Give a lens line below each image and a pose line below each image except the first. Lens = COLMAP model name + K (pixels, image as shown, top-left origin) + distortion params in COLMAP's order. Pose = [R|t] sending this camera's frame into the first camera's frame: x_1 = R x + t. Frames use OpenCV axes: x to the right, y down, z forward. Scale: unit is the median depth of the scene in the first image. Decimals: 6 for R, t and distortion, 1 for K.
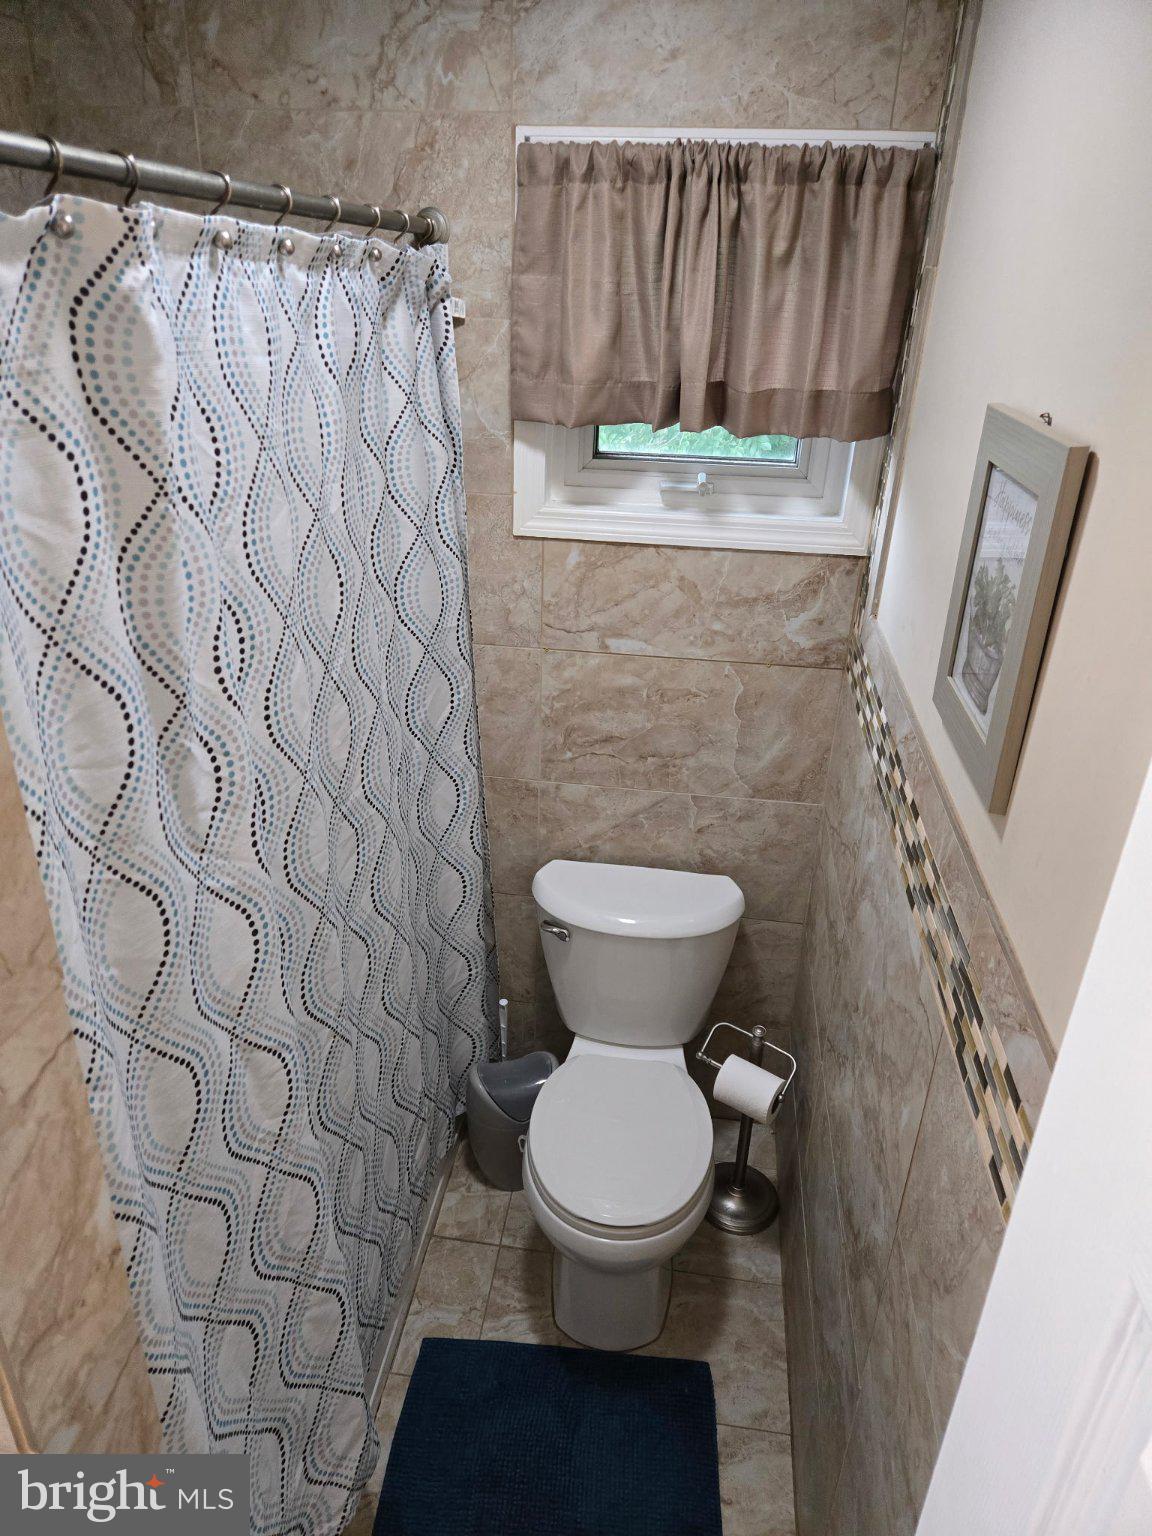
lens RADIAL K [[1035.9, 0, 567.1], [0, 1035.9, 765.6], [0, 0, 1]] dist [0.071872, -0.066425]
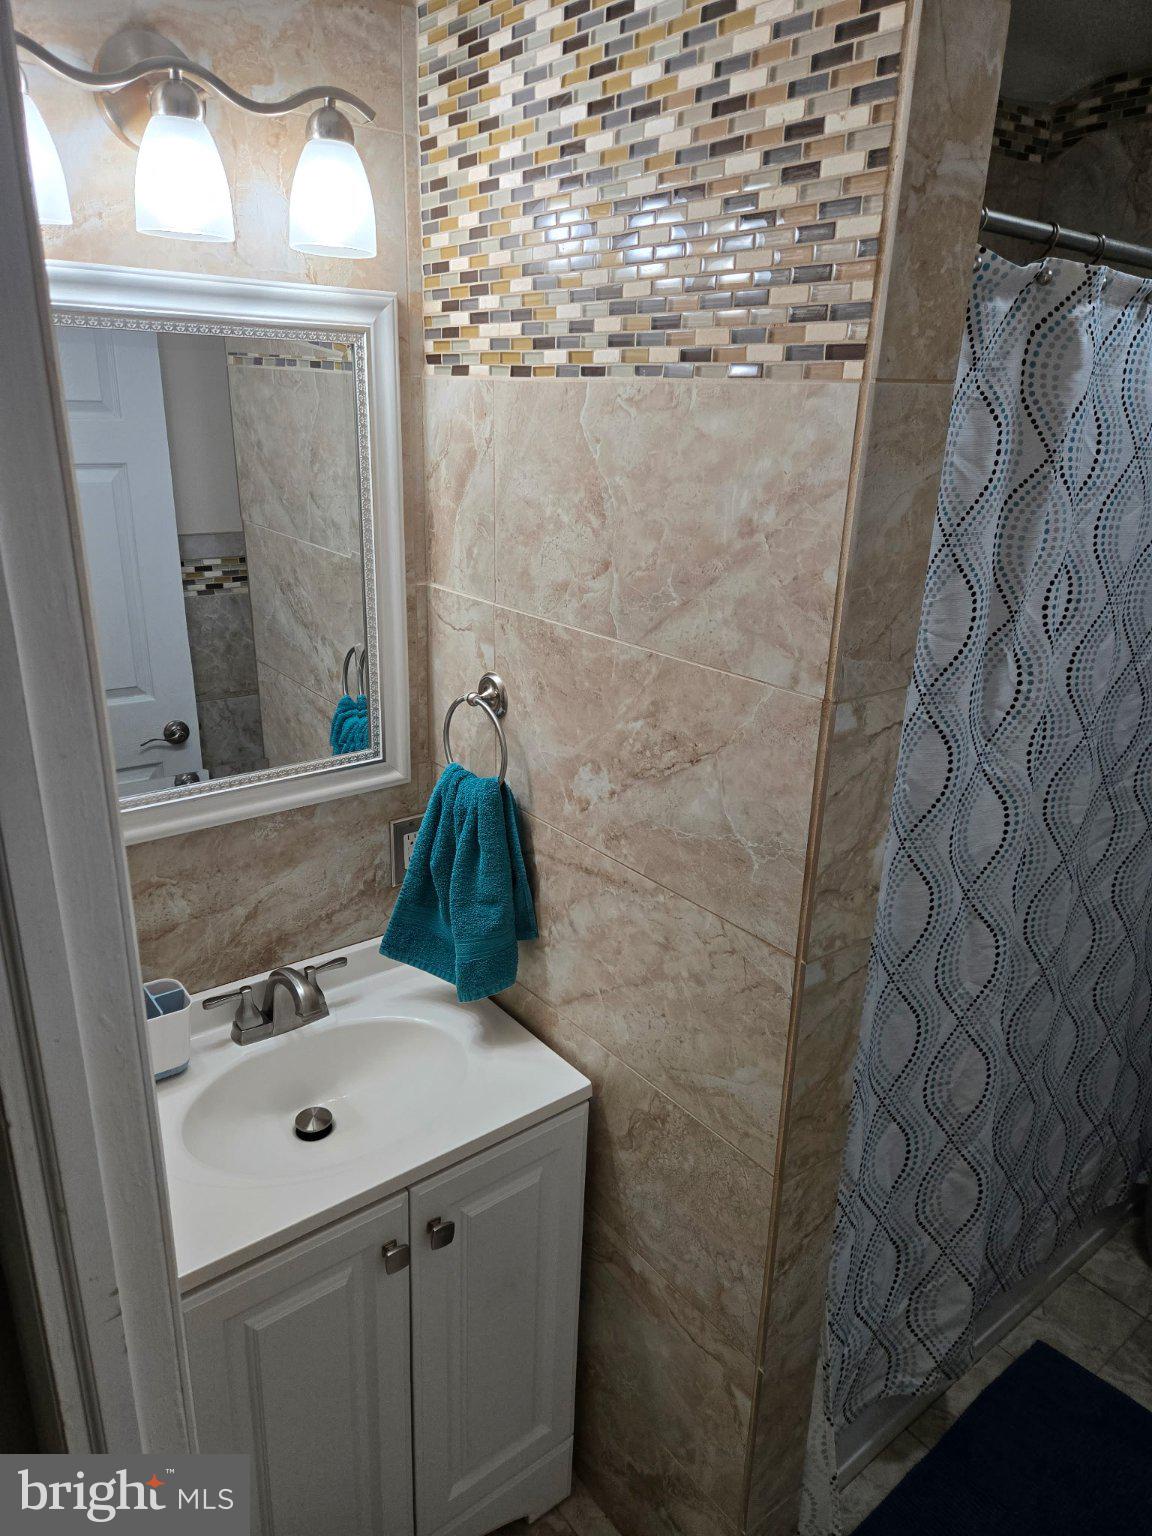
lens RADIAL K [[1035.9, 0, 572.0], [0, 1035.9, 758.5], [0, 0, 1]] dist [0.071872, -0.066425]
pose [[0.720614, 0.233469, -0.652846, 0.162213], [-0.308115, 0.951349, 0.000121, 0.305226], [0.621112, 0.201064, 0.757491, -0.378363]]
